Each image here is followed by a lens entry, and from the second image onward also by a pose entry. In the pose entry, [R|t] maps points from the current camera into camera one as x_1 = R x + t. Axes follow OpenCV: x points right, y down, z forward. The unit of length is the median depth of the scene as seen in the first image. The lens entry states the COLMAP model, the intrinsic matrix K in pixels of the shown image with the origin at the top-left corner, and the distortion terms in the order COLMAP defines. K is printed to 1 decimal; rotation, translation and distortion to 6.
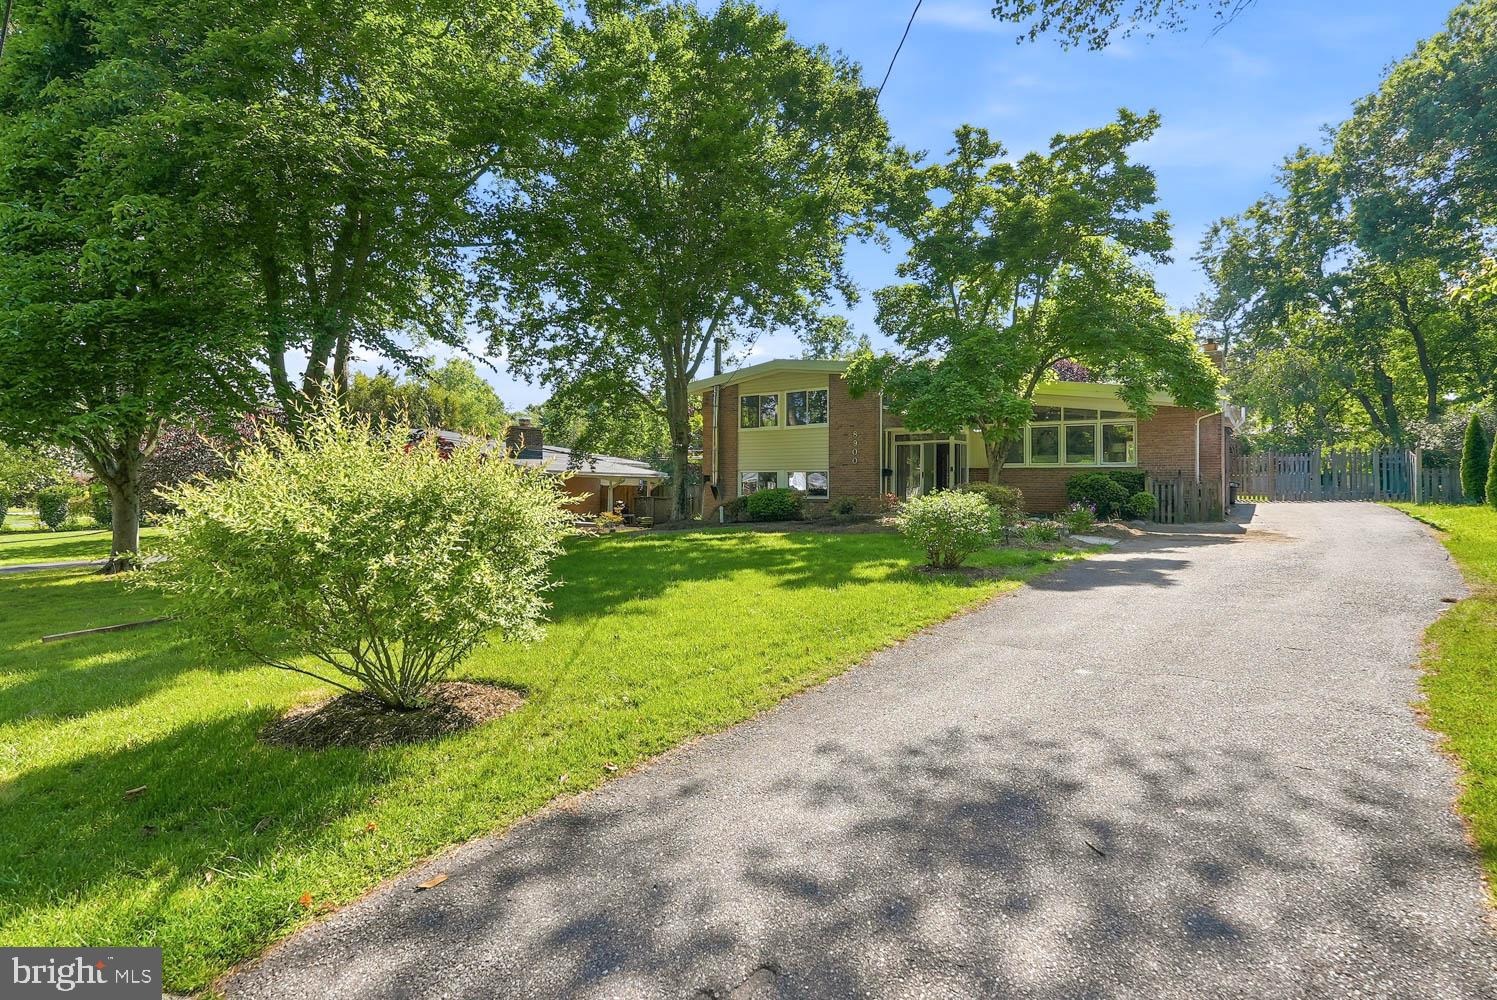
lens RADIAL K [[669.0, 0, 745.9], [0, 669.0, 487.2], [0, 0, 1]] dist [-0.018506, 0.008903]
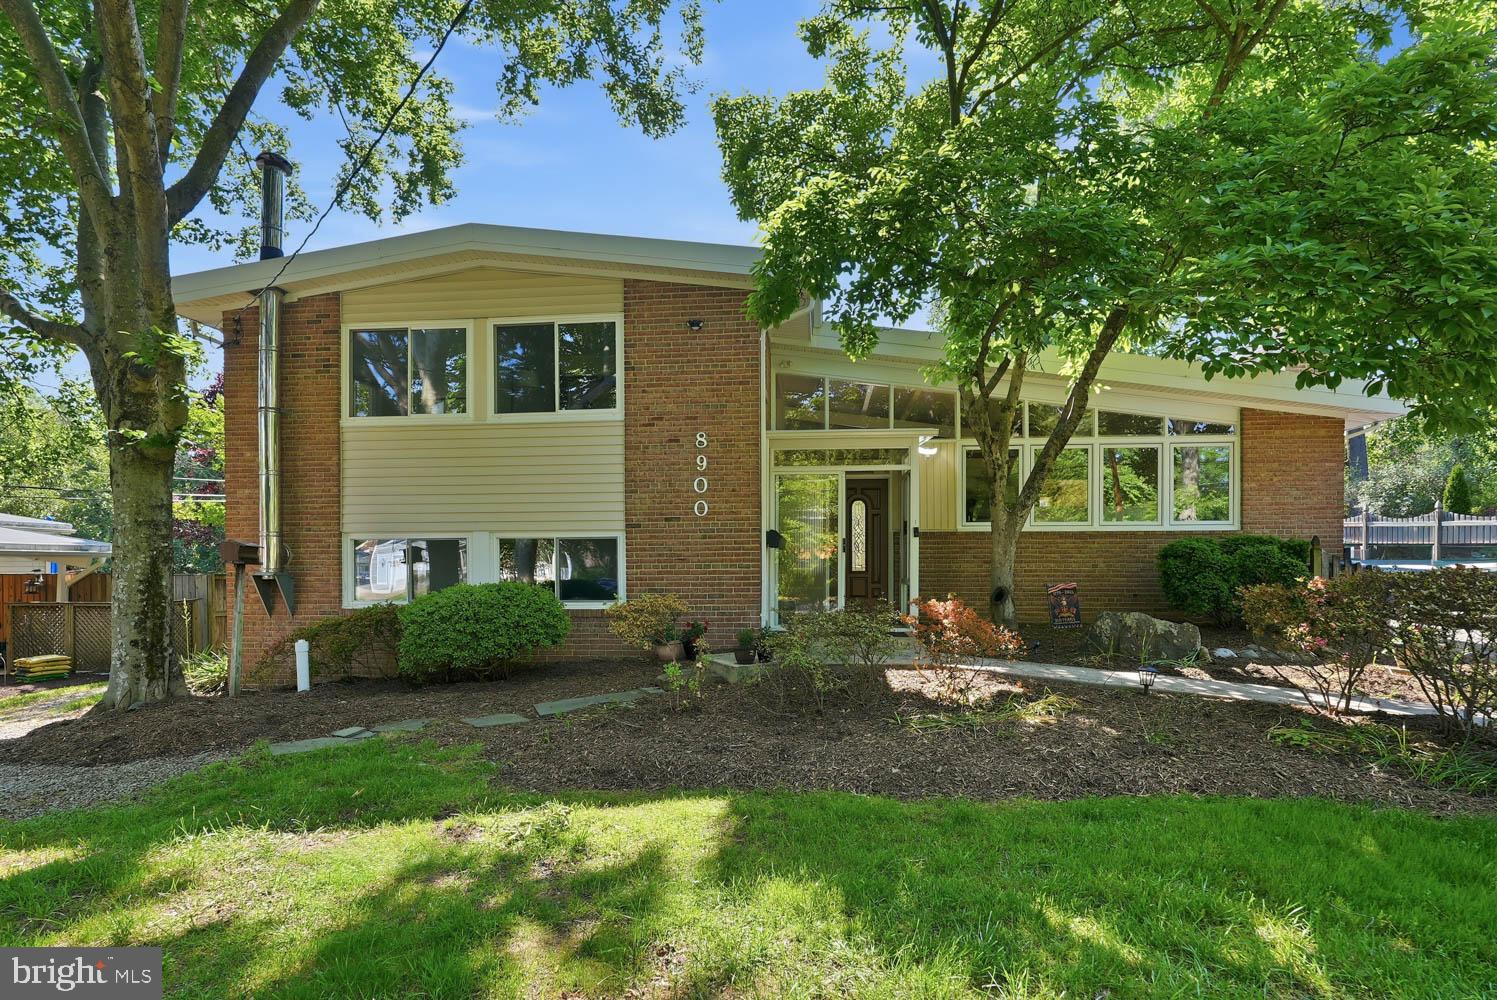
lens RADIAL K [[805.0, 0, 747.4], [0, 805.0, 589.4], [0, 0, 1]] dist [-0.002021, -0.000542]
pose [[0.863445, -0.018072, 0.504119, -0.042953], [0.005576, 0.999639, 0.026287, -0.005345], [-0.504412, -0.019886, 0.863234, 0.514676]]
